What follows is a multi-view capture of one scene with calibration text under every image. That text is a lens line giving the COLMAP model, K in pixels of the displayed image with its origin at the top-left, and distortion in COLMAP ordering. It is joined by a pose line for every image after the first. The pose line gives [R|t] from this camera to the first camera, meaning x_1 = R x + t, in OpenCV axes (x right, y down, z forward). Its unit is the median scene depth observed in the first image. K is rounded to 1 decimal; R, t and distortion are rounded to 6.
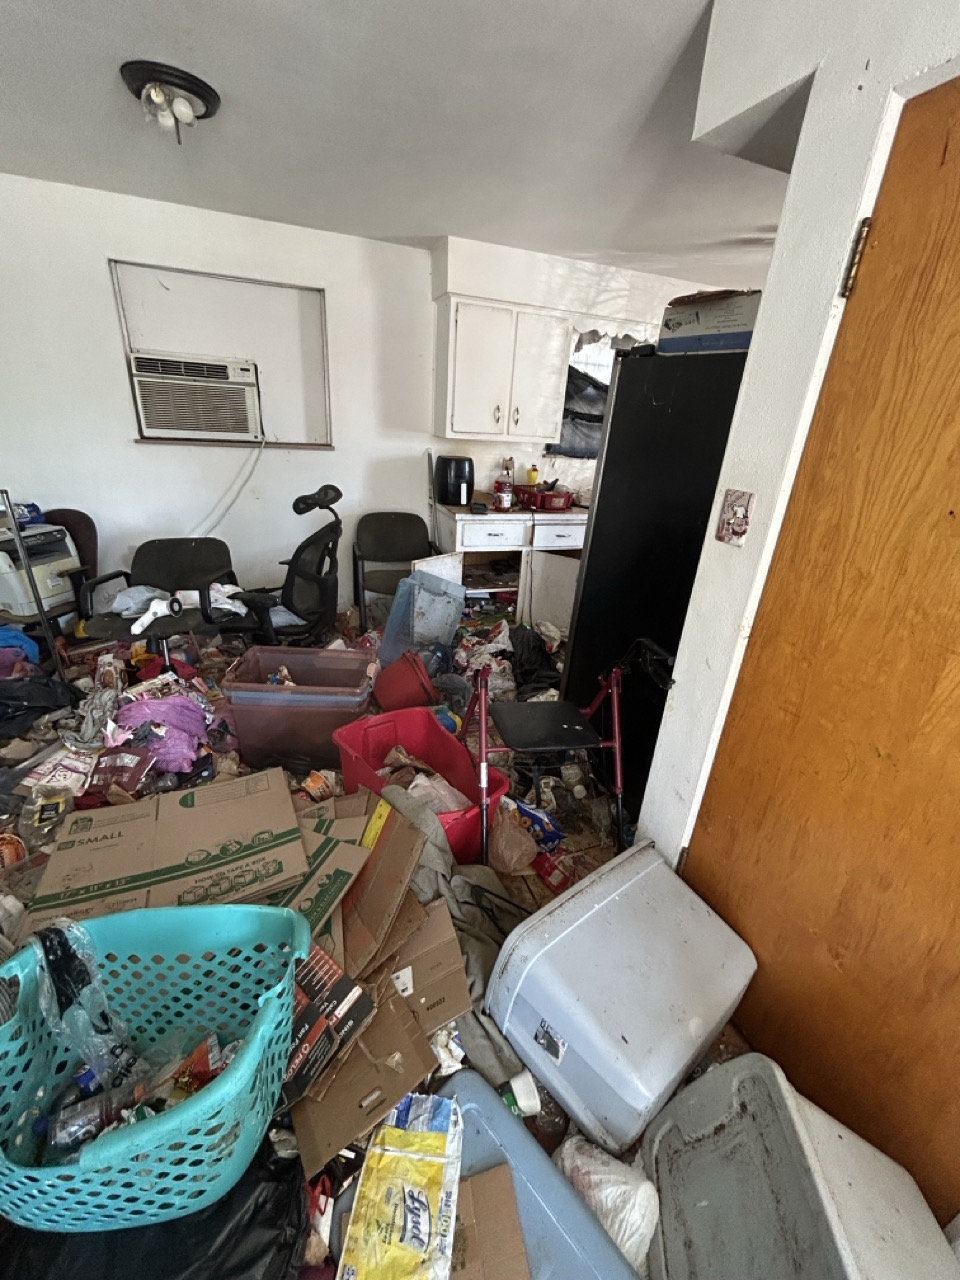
lens RADIAL K [[518.2, 0, 482.7], [0, 518.2, 639.5], [0, 0, 1]] dist [-0.004054, 0.000095]
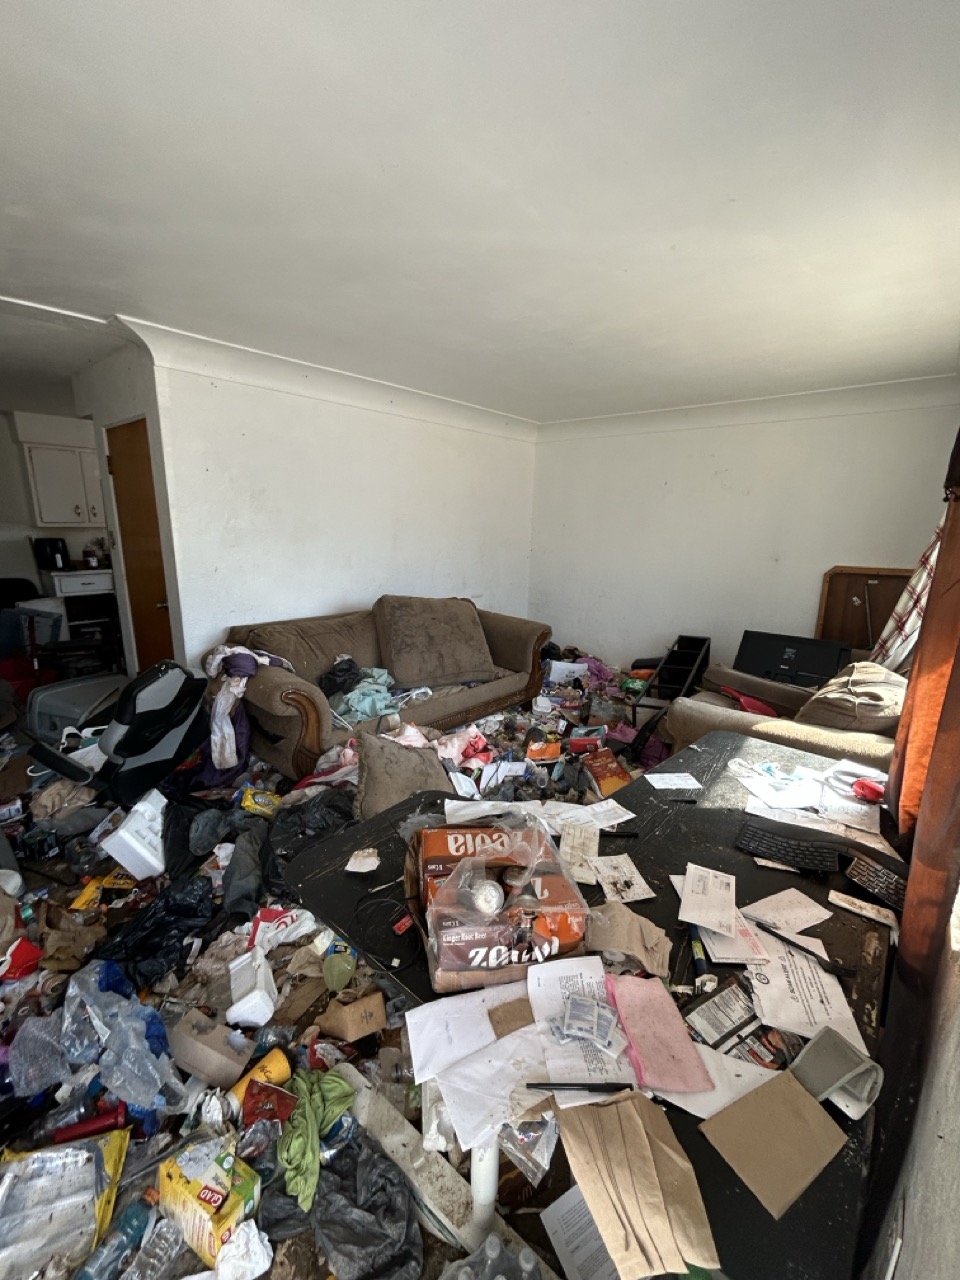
lens RADIAL K [[520.1, 0, 484.5], [0, 520.1, 640.1], [0, 0, 1]] dist [0.000821, -0.000044]
pose [[0.871769, -0.158576, 0.463543, 0.447141], [0.229415, 0.968152, -0.100253, 0.561021], [-0.432882, 0.193742, 0.880385, -1.229638]]
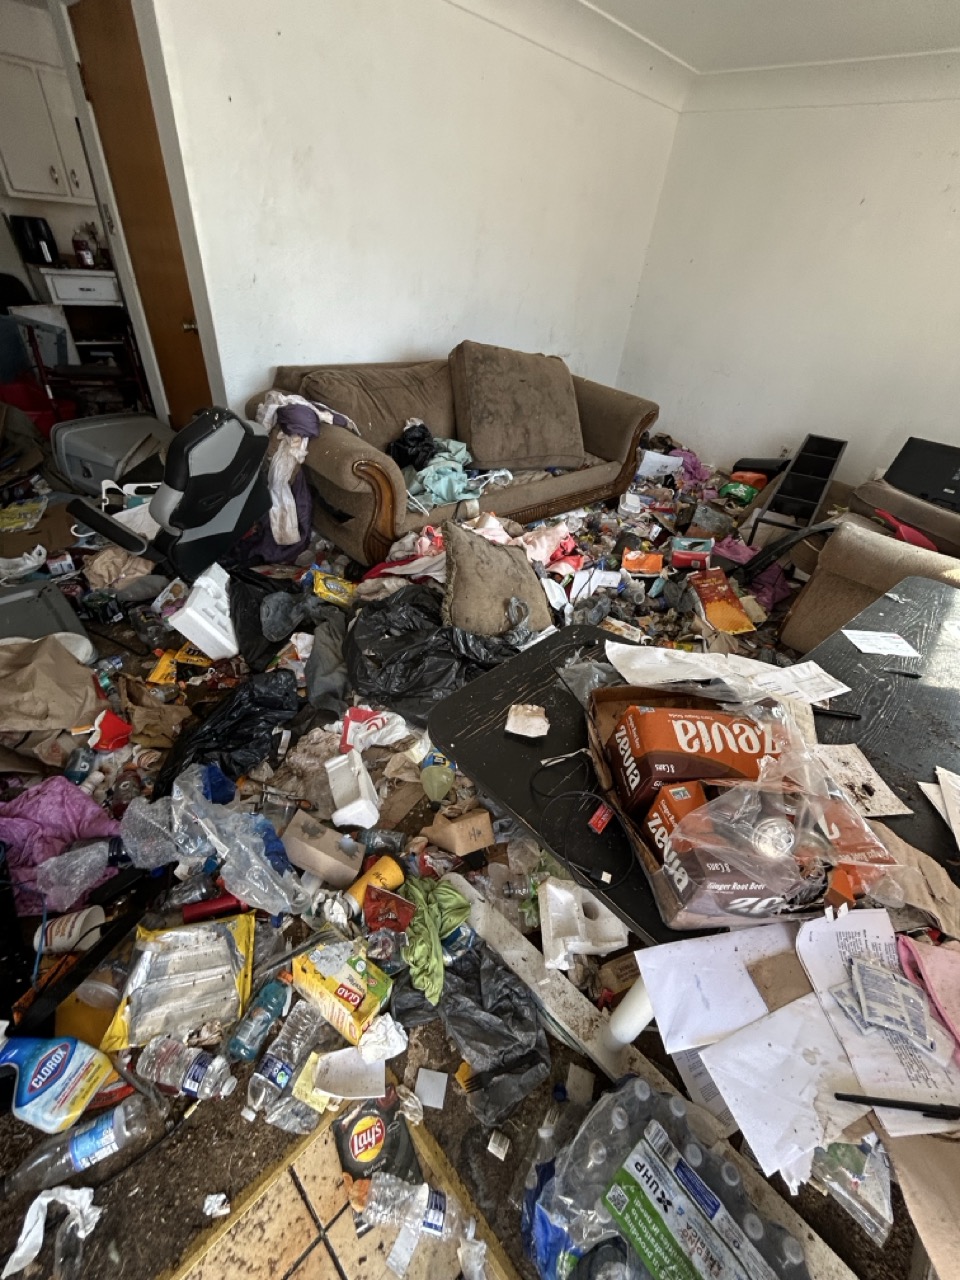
lens RADIAL K [[519.9, 0, 483.5], [0, 519.9, 637.8], [0, 0, 1]] dist [-0.000543, 0.000400]
pose [[0.911004, -0.230696, 0.341836, 0.396390], [0.129731, 0.947129, 0.293456, 0.513346], [-0.391462, -0.222993, 0.892766, -1.014089]]
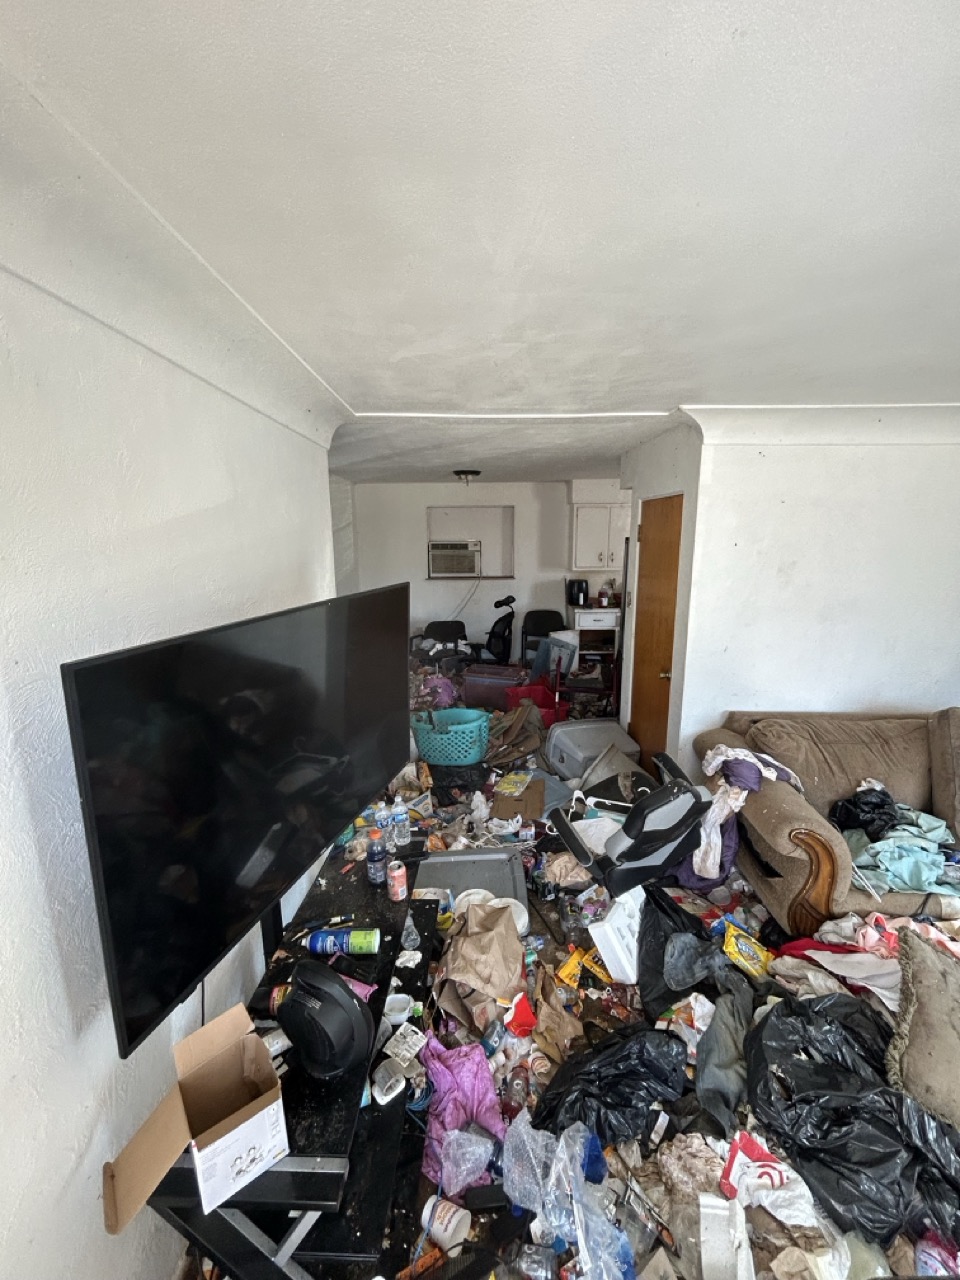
lens RADIAL K [[519.9, 0, 483.5], [0, 519.9, 637.8], [0, 0, 1]] dist [-0.000543, 0.000400]
pose [[0.941383, -0.001996, -0.337335, 0.371612], [-0.070525, 0.976721, -0.202590, 0.361666], [0.329886, 0.214505, 0.919327, -1.121995]]
